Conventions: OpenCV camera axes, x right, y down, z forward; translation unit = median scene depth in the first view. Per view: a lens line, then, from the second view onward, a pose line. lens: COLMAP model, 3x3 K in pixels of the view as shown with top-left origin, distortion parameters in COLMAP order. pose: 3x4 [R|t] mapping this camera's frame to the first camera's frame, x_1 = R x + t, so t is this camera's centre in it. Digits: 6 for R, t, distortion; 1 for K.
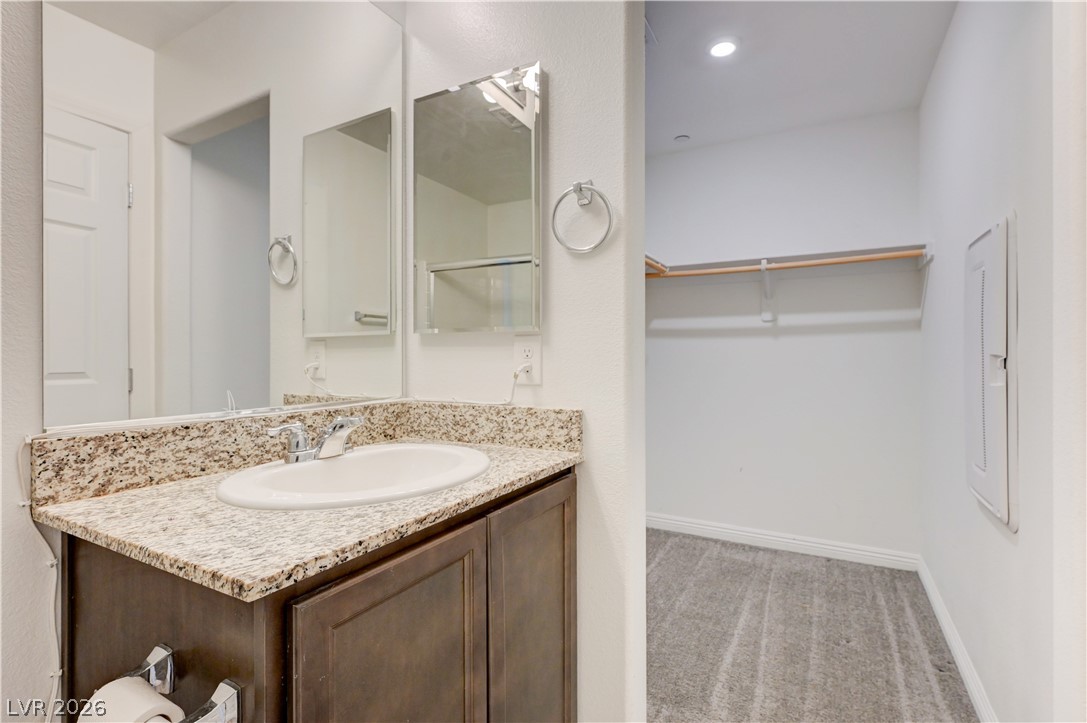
lens RADIAL K [[527.9, 0, 525.4], [0, 527.9, 356.5], [0, 0, 1]] dist [0.000411, 0.000124]
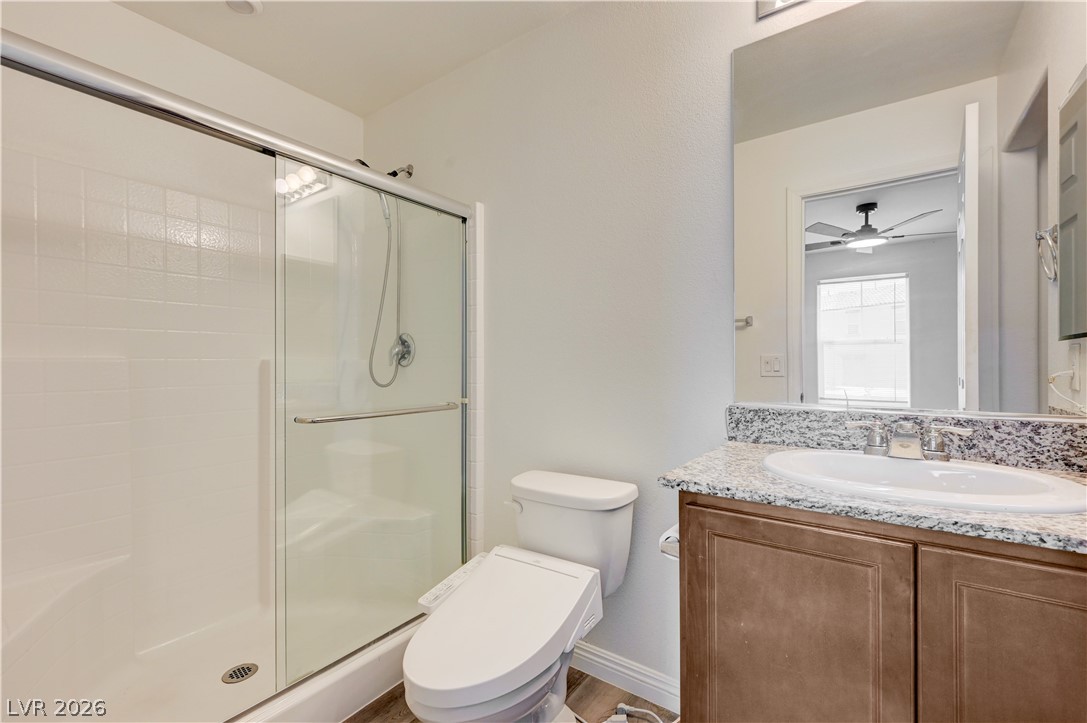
lens RADIAL K [[458.7, 0, 543.5], [0, 458.7, 361.5], [0, 0, 1]] dist [0.000244, -0.000078]
pose [[-0.106894, -0.001354, -0.994270, 0.715792], [0.002935, 0.999994, -0.001678, -0.006536], [0.994266, -0.003097, -0.106889, 0.424319]]
